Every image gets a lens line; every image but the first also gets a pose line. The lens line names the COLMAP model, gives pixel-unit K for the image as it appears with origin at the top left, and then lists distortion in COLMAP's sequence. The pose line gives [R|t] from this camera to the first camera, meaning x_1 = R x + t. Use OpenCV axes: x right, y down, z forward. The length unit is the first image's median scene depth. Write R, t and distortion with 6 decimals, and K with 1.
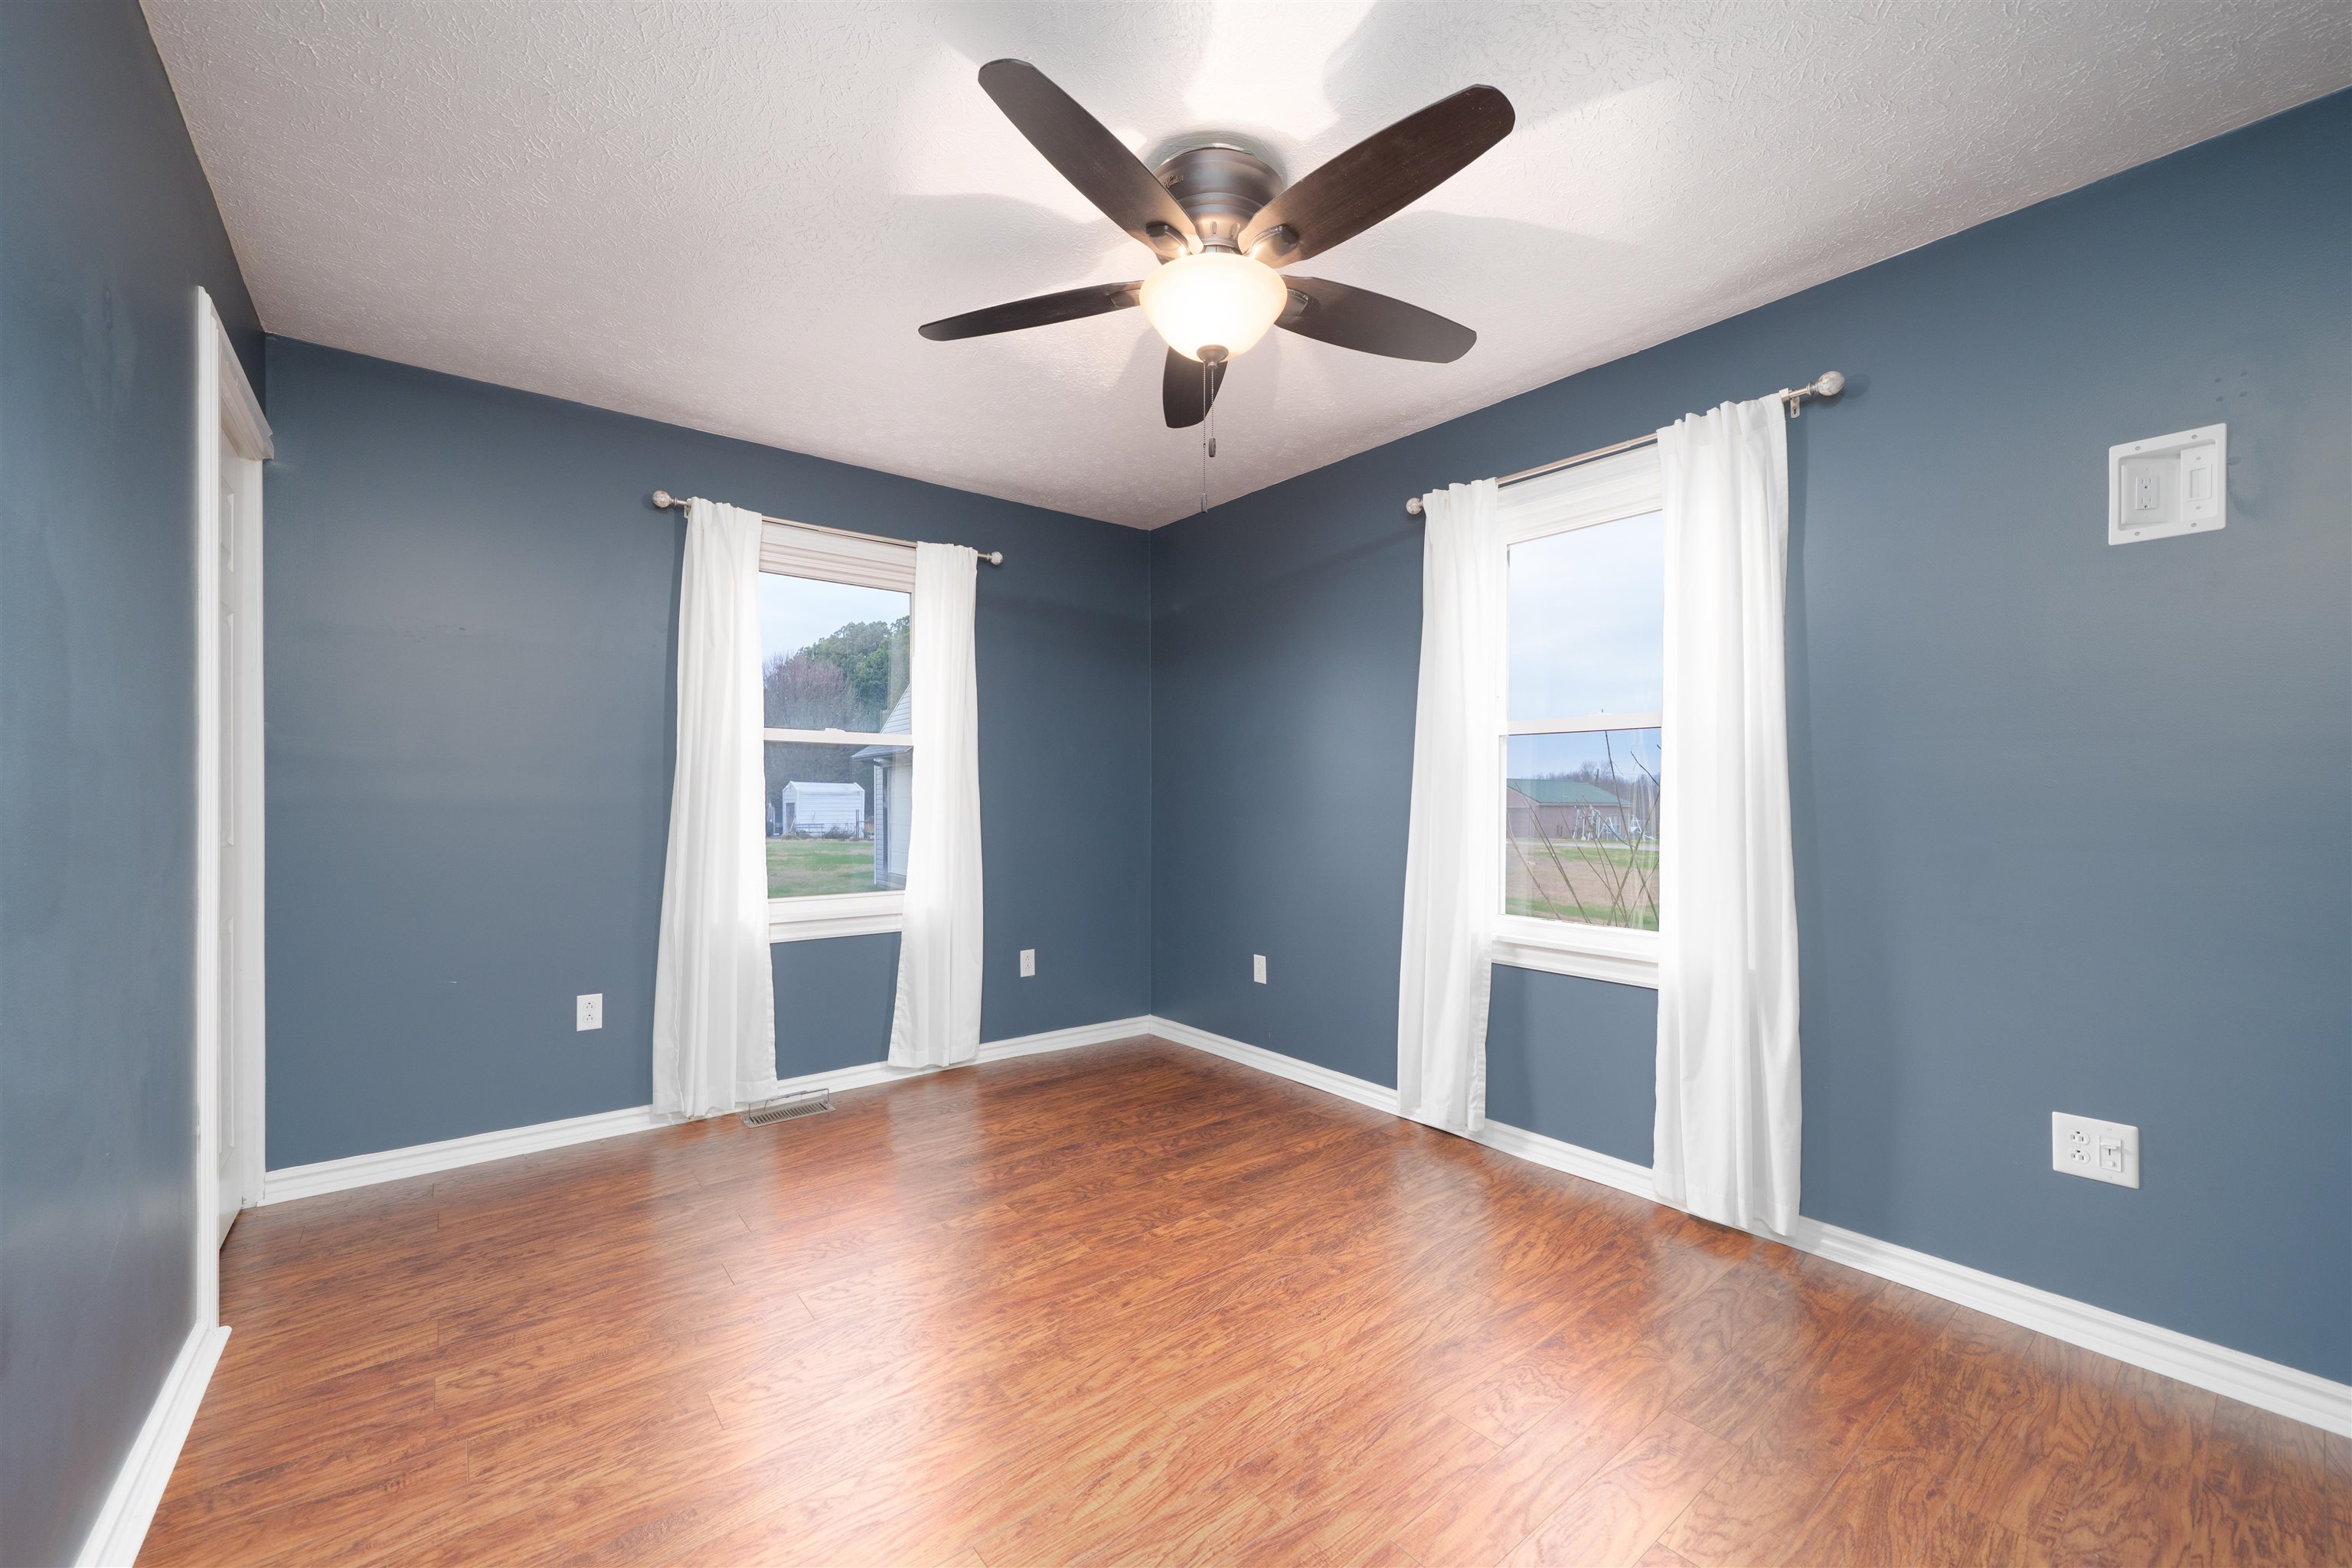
lens RADIAL K [[914.9, 0, 1178.2], [0, 914.9, 792.7], [0, 0, 1]] dist [-0.002181, -0.000056]
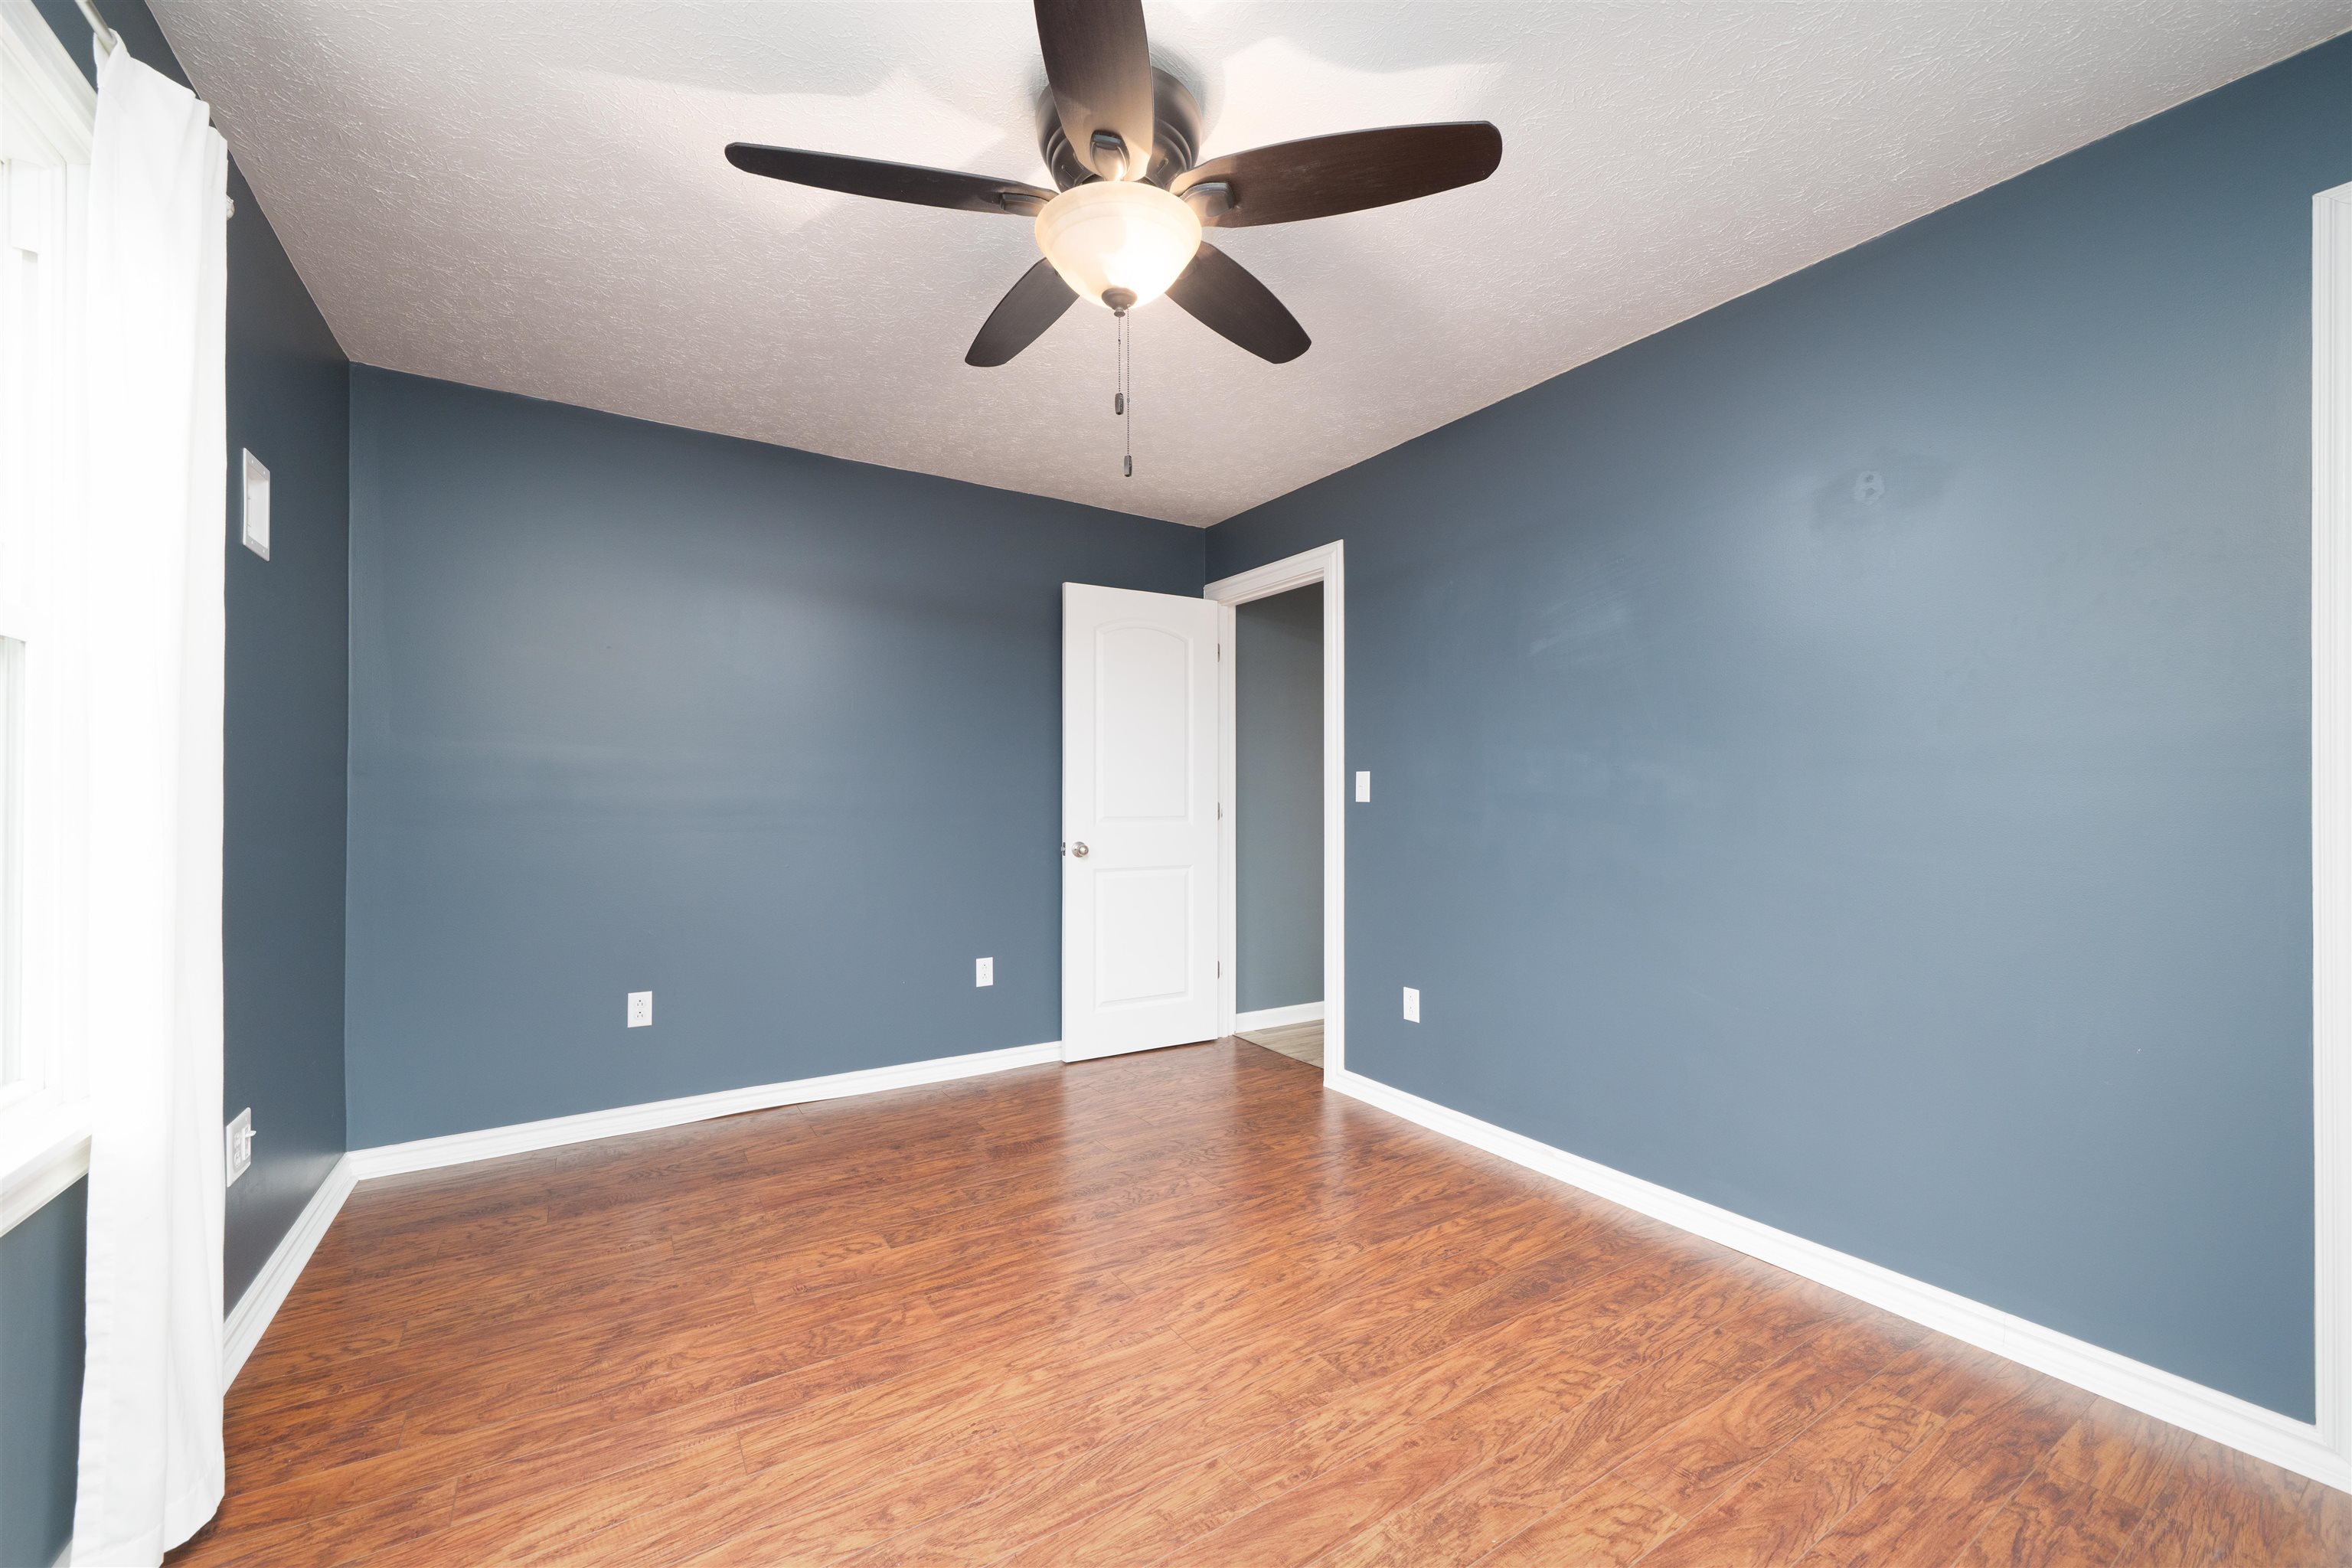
lens RADIAL K [[914.9, 0, 1170.9], [0, 914.9, 791.0], [0, 0, 1]] dist [-0.002181, -0.000056]
pose [[-0.993691, -0.005507, 0.112015, -0.104691], [-0.006884, 0.999905, -0.011909, 0.008832], [-0.111938, -0.012605, -0.993635, 1.754525]]
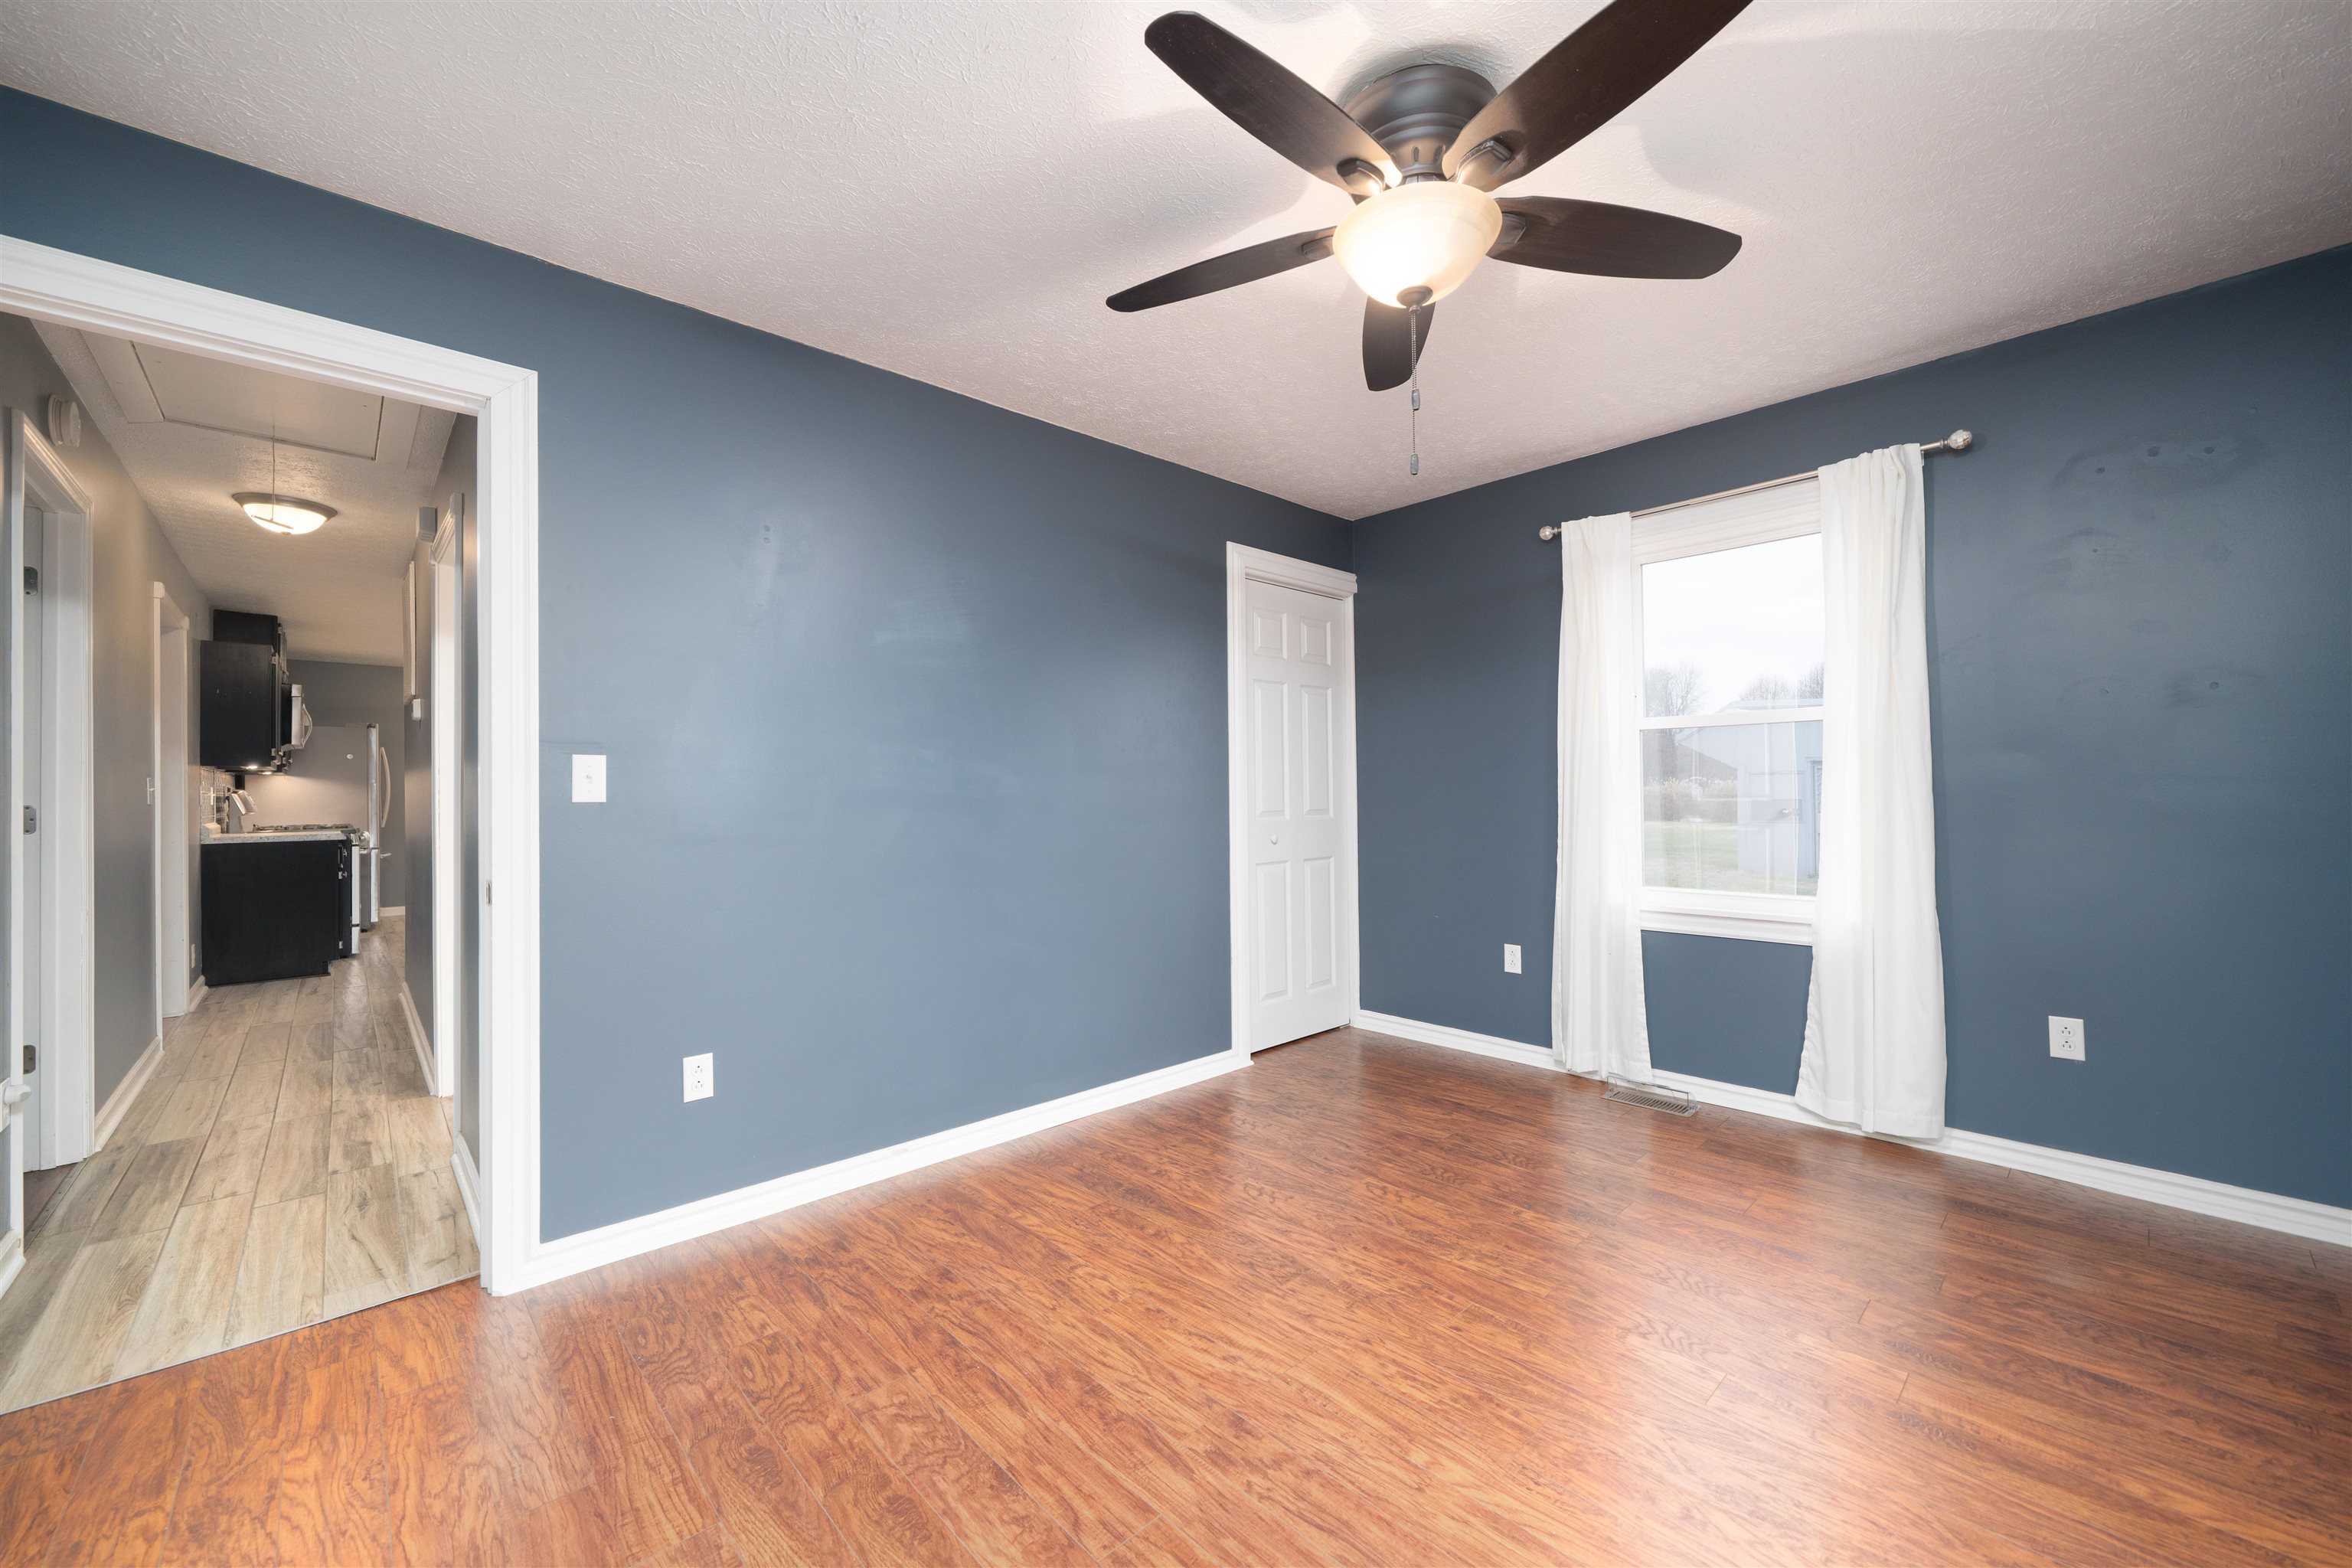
lens RADIAL K [[914.9, 0, 1160.2], [0, 914.9, 786.2], [0, 0, 1]] dist [-0.002181, -0.000056]
pose [[0.063082, -0.011095, -0.997947, 0.857196], [0.017071, 0.999804, -0.010037, 0.008927], [0.997862, -0.016403, 0.063259, 0.643601]]
